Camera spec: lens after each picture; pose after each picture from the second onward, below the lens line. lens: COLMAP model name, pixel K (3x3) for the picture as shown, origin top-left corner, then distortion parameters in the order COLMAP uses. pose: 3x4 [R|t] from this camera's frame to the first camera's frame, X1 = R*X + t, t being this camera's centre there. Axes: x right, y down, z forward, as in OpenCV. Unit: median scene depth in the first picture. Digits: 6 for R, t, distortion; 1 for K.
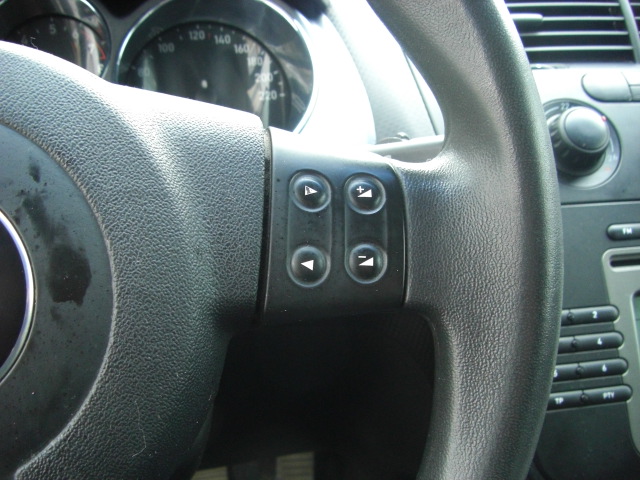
lens RADIAL K [[721.8, 0, 300.7], [0, 721.8, 277.0], [0, 0, 1]] dist [-0.172973, 0.112429]
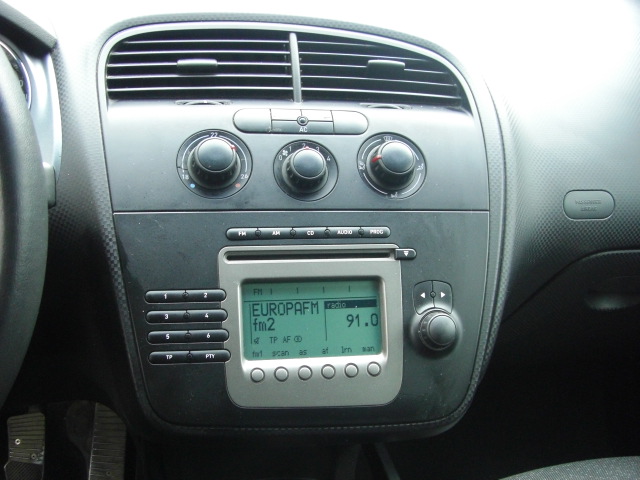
lens RADIAL K [[721.8, 0, 300.7], [0, 721.8, 277.0], [0, 0, 1]] dist [-0.172973, 0.112429]
pose [[0.996251, 0.054859, 0.066887, 0.813951], [-0.056470, 0.998152, 0.022431, -0.034822], [-0.065533, -0.026124, 0.997508, -0.599145]]
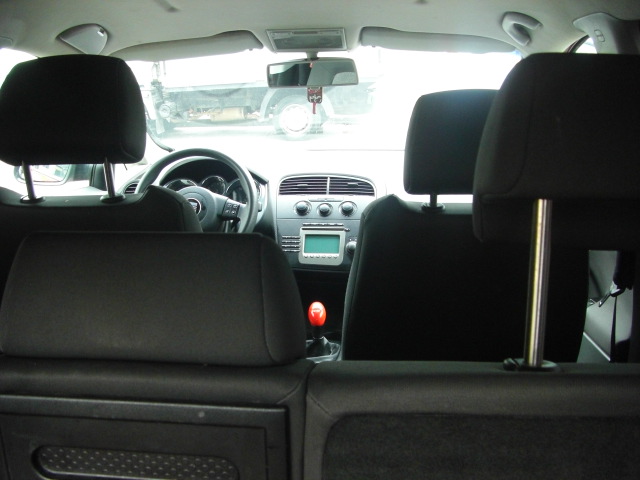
lens RADIAL K [[721.8, 0, 300.7], [0, 721.8, 277.0], [0, 0, 1]] dist [-0.172973, 0.112429]
pose [[0.951545, 0.073037, -0.298709, 3.505813], [-0.129704, 0.976074, -0.174516, 2.166854], [0.278816, 0.204804, 0.938252, -6.862703]]
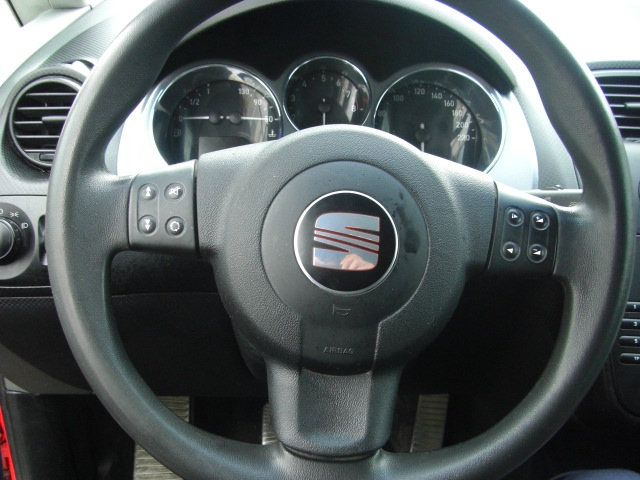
lens RADIAL K [[721.8, 0, 300.7], [0, 721.8, 277.0], [0, 0, 1]] dist [-0.172973, 0.112429]
pose [[0.978940, 0.120161, -0.165041, -0.213356], [-0.118424, 0.992754, 0.020364, 0.081475], [0.166292, -0.000391, 0.986077, -1.053494]]
